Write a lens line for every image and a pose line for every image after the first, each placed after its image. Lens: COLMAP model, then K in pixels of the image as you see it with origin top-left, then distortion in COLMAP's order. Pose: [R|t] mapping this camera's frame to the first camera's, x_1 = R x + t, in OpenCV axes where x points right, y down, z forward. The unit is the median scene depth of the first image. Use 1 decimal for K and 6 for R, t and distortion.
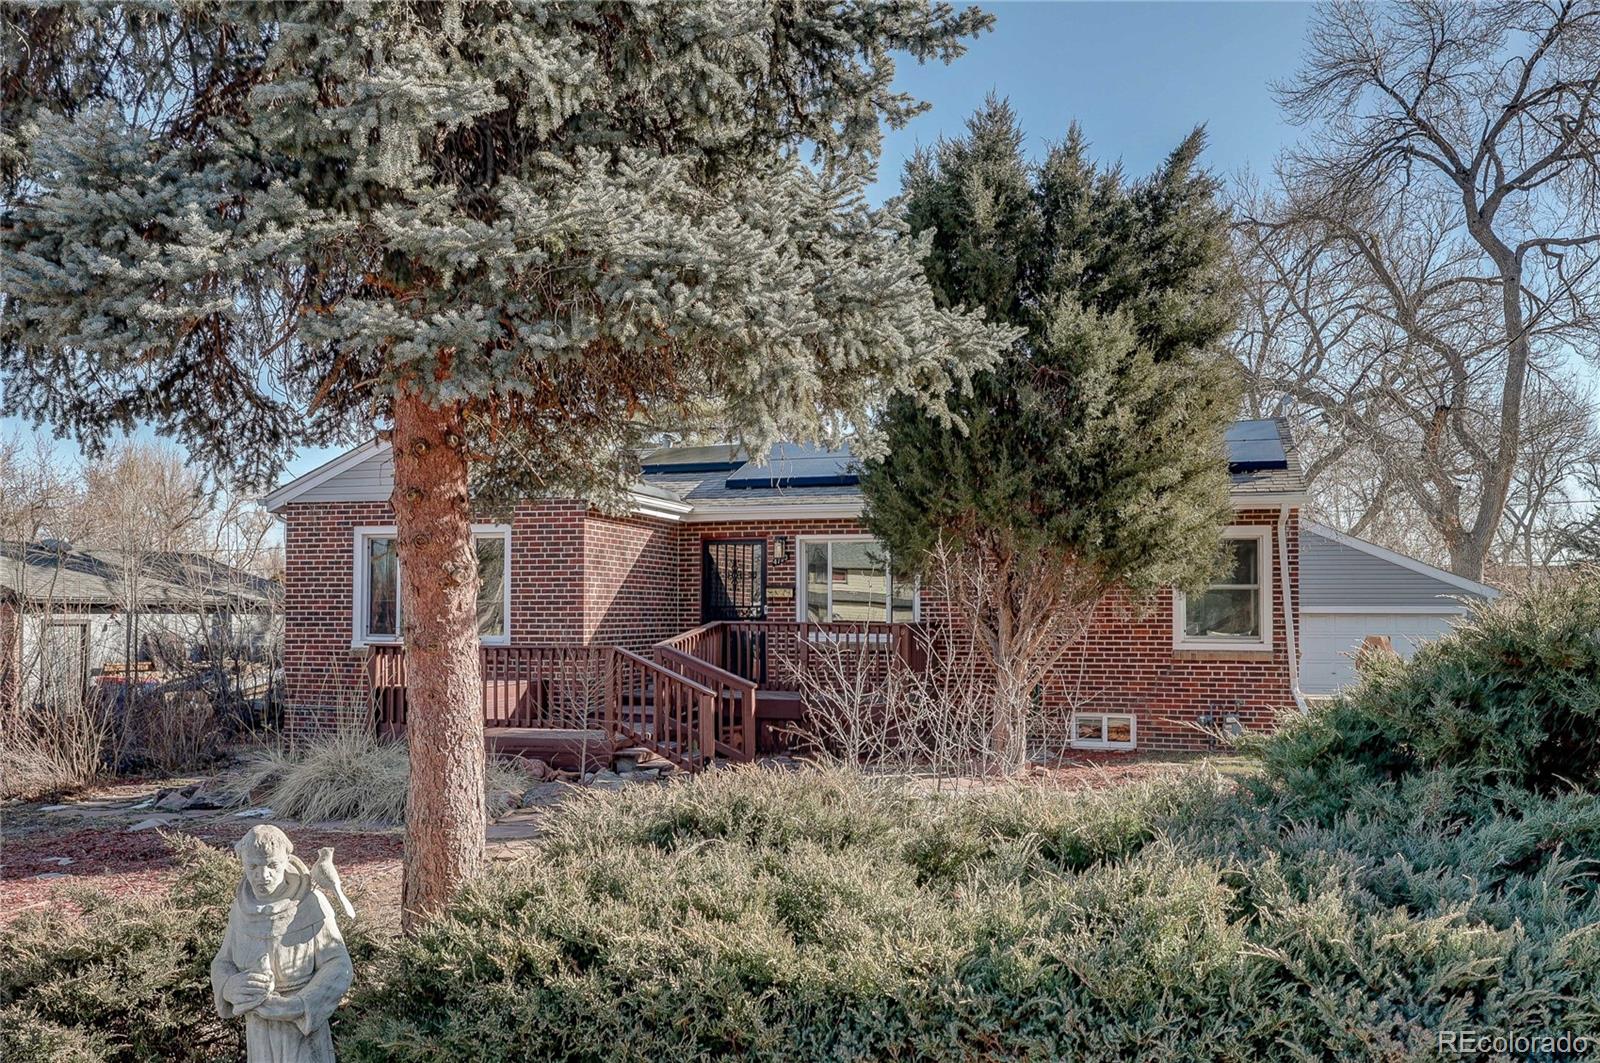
lens RADIAL K [[1288.8, 0, 800.0], [0, 1288.8, 531.5], [0, 0, 1]] dist [-0.002537, -0.001577]
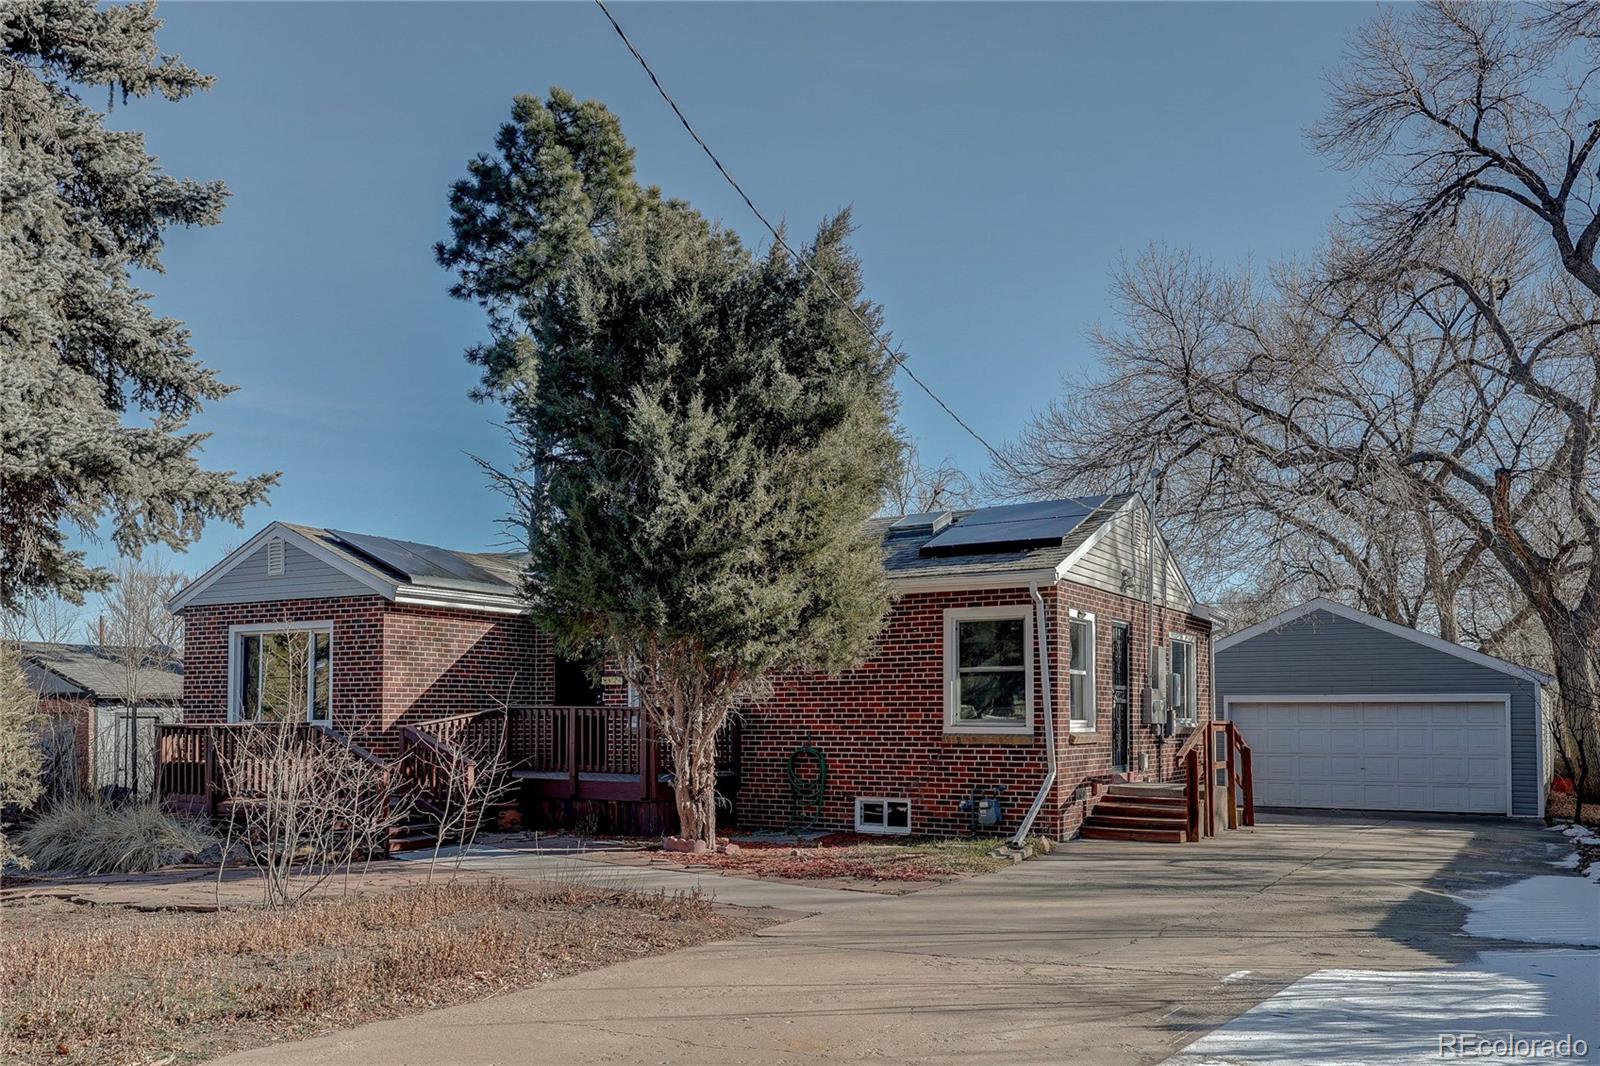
lens RADIAL K [[1300.9, 0, 800.1], [0, 1300.9, 622.3], [0, 0, 1]] dist [0.005481, 0.003758]
pose [[0.967755, -0.021116, -0.251008, 0.435108], [0.018814, 0.999756, -0.011569, 0.016334], [0.251191, 0.006474, 0.967916, 0.009778]]
